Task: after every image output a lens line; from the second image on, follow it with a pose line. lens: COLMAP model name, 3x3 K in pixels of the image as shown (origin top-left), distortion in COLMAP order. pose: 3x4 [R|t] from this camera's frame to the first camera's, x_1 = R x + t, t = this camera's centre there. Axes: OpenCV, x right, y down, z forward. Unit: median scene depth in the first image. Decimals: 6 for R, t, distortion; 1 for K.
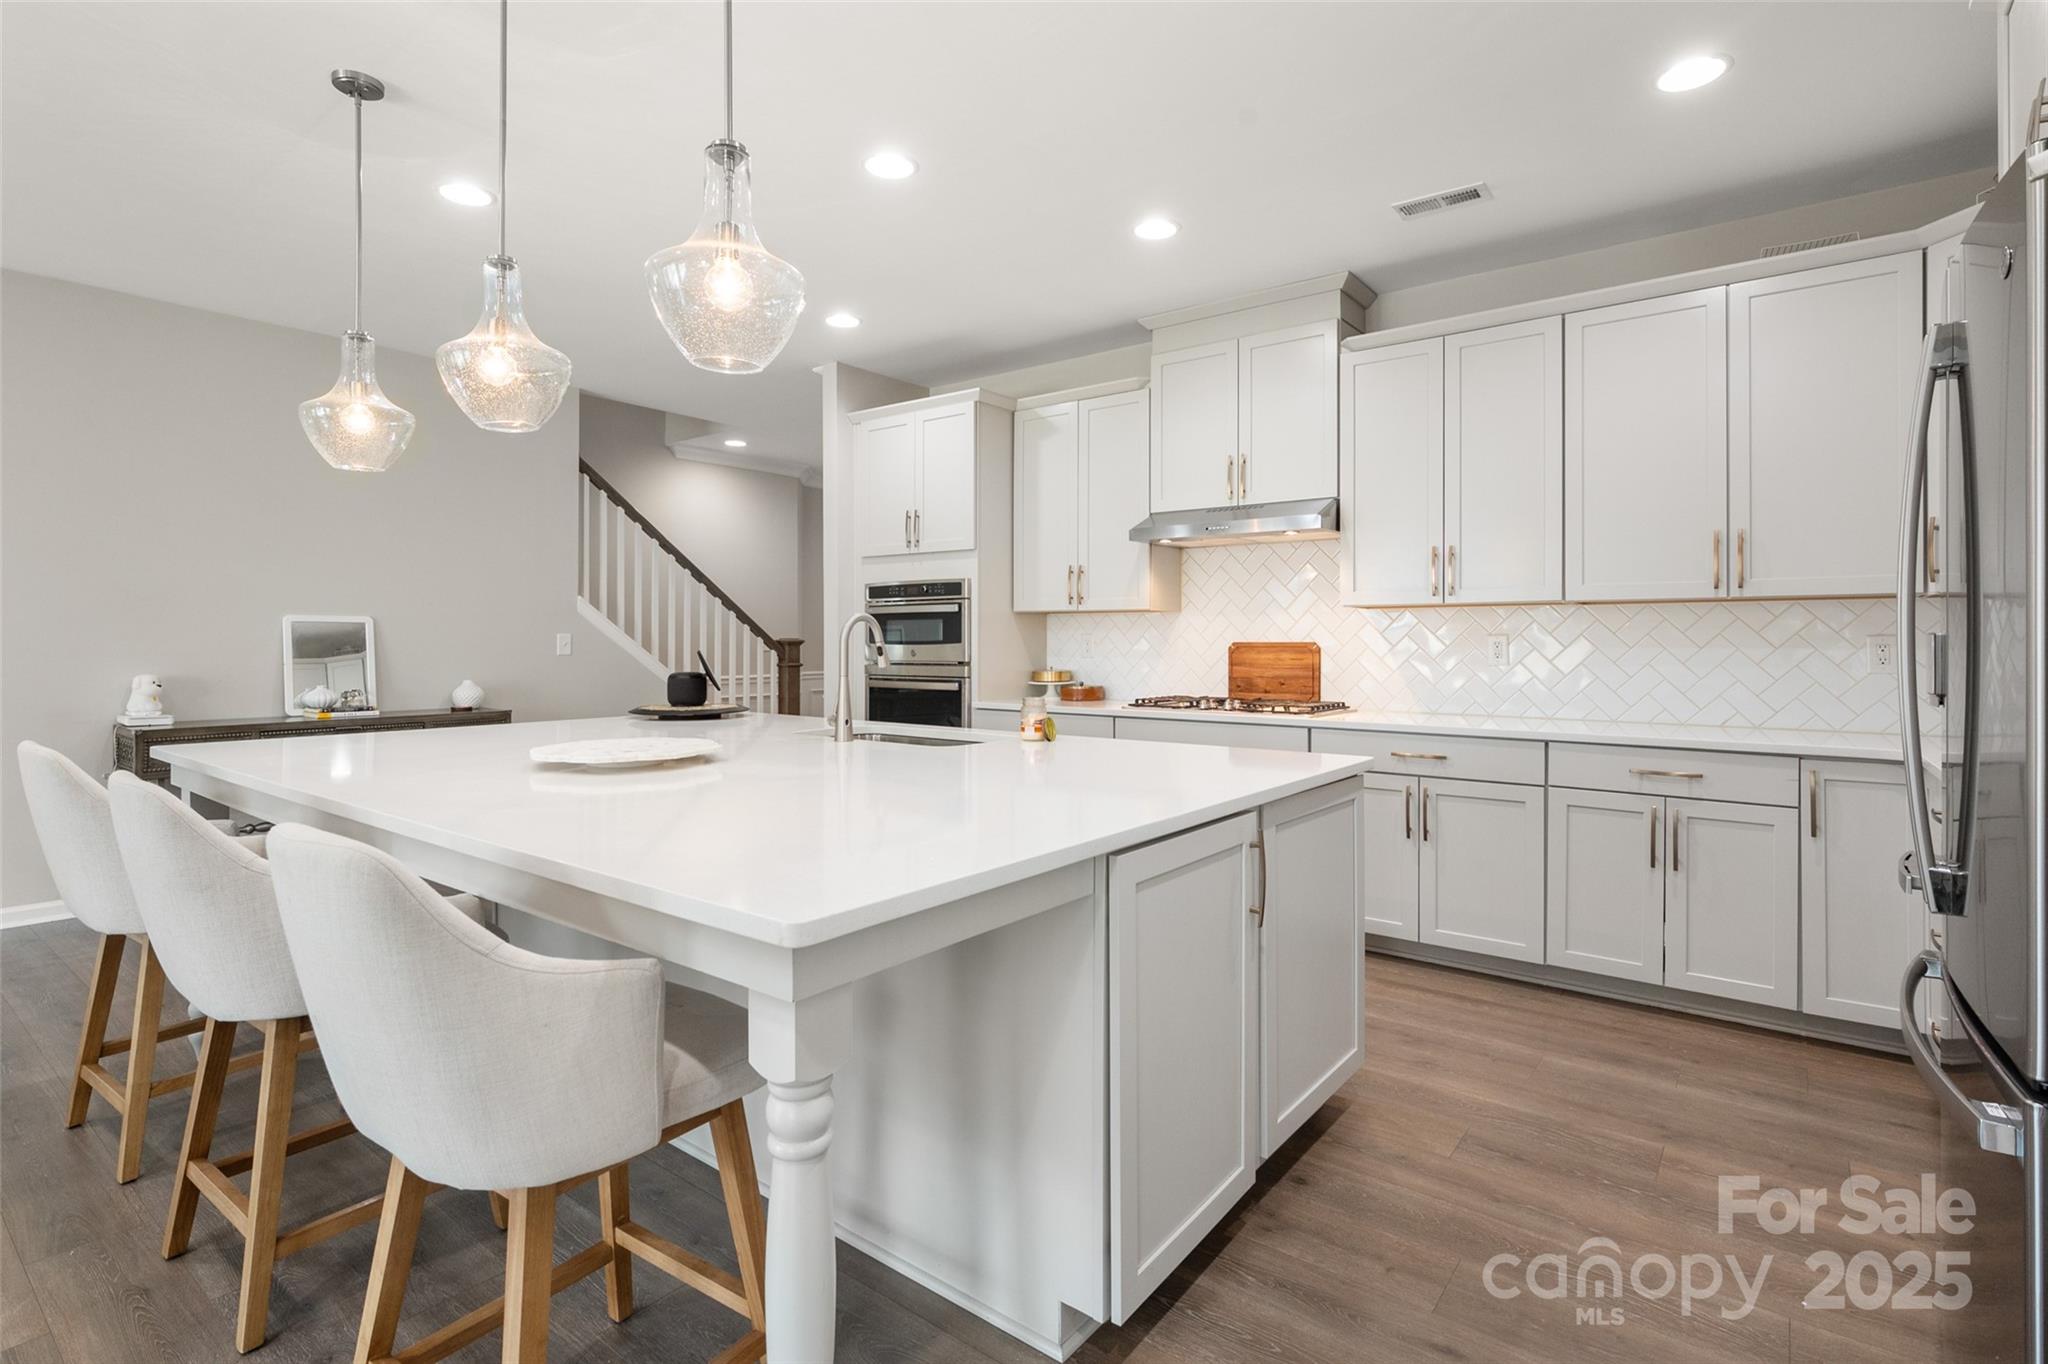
lens RADIAL K [[975.8, 0, 1034.9], [0, 975.8, 633.4], [0, 0, 1]] dist [0.009466, -0.000033]
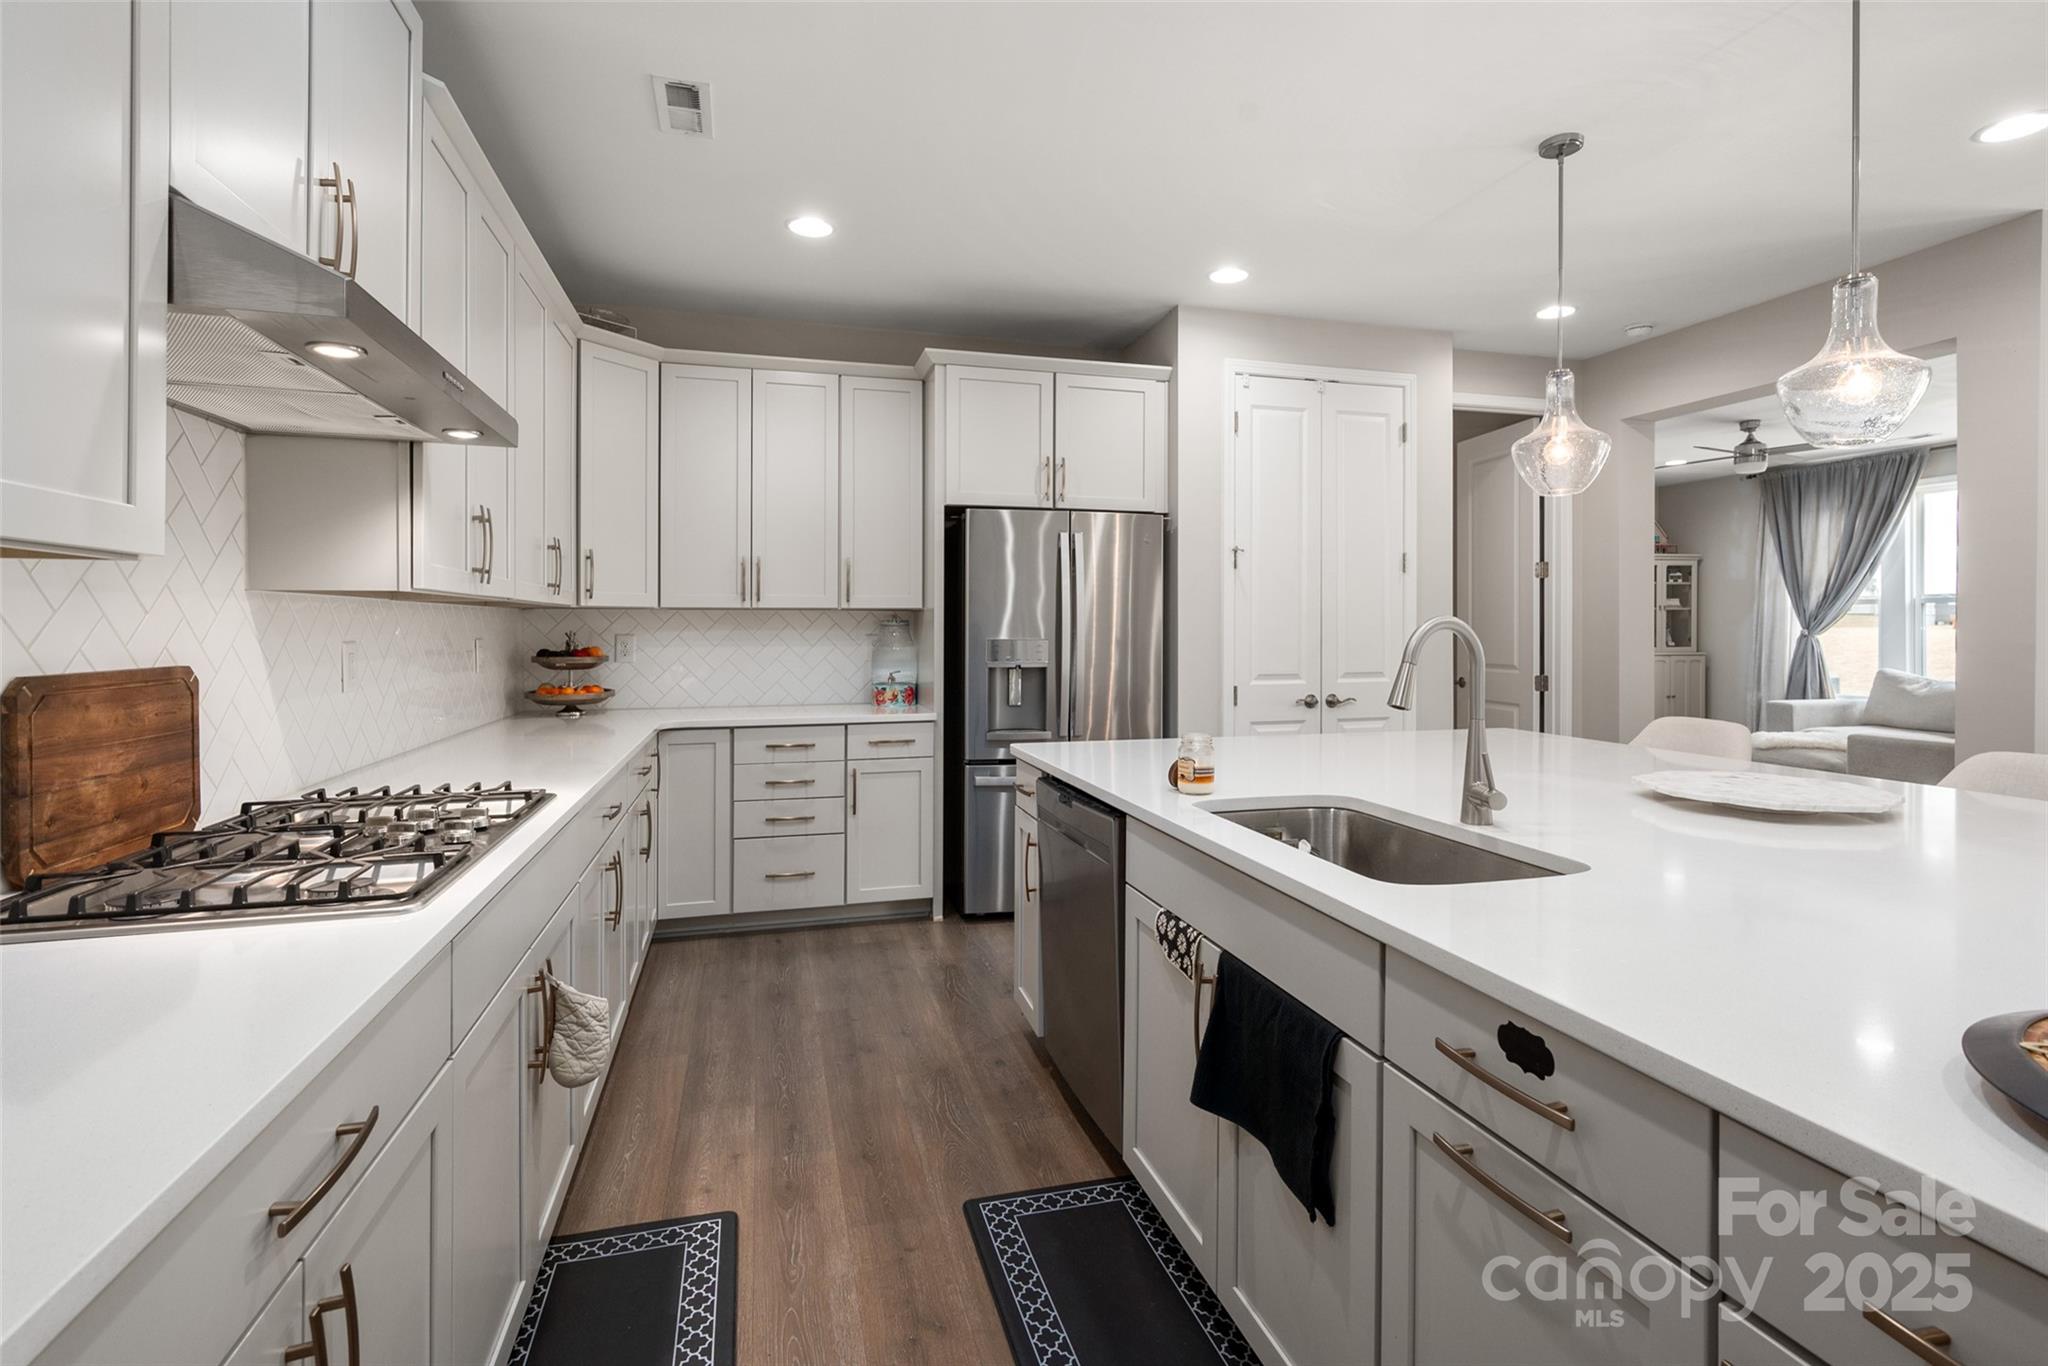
lens RADIAL K [[975.8, 0, 1034.9], [0, 975.8, 634.4], [0, 0, 1]] dist [0.009466, -0.000033]
pose [[-0.800719, -0.005960, 0.599010, -0.250508], [-0.006077, 0.999980, 0.001828, -0.007280], [-0.599009, -0.002177, -0.800739, 1.212713]]
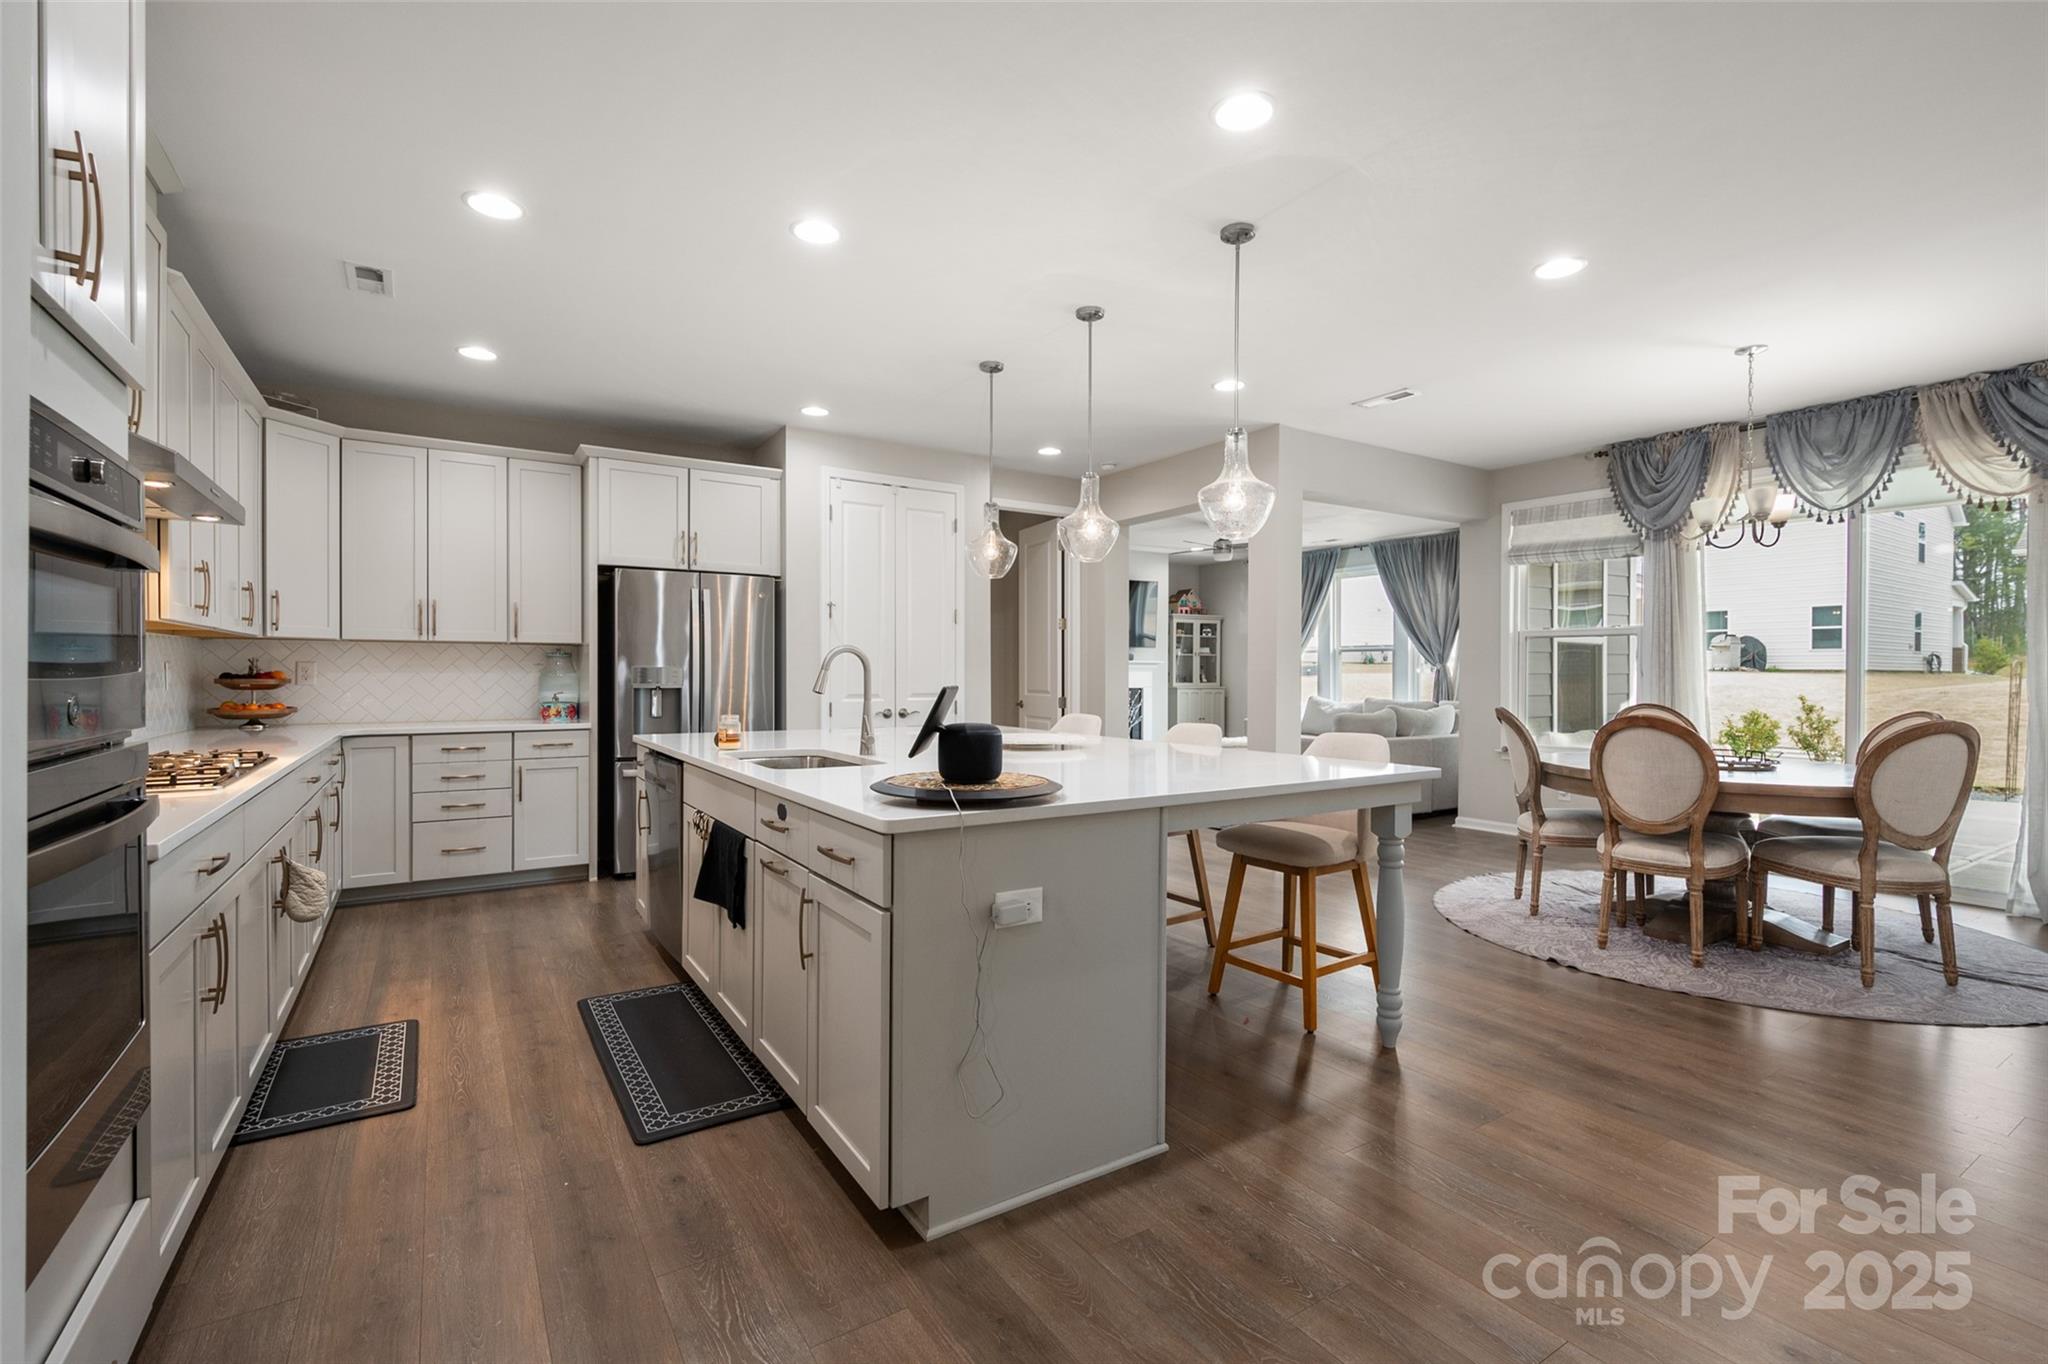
lens RADIAL K [[909.8, 0, 1035.7], [0, 909.8, 688.6], [0, 0, 1]] dist [0.002409, 0.000146]
pose [[-0.943183, -0.011937, 0.332060, -0.547778], [-0.009023, 0.999906, 0.010317, 0.011925], [-0.332152, 0.006735, -0.943202, 1.432958]]
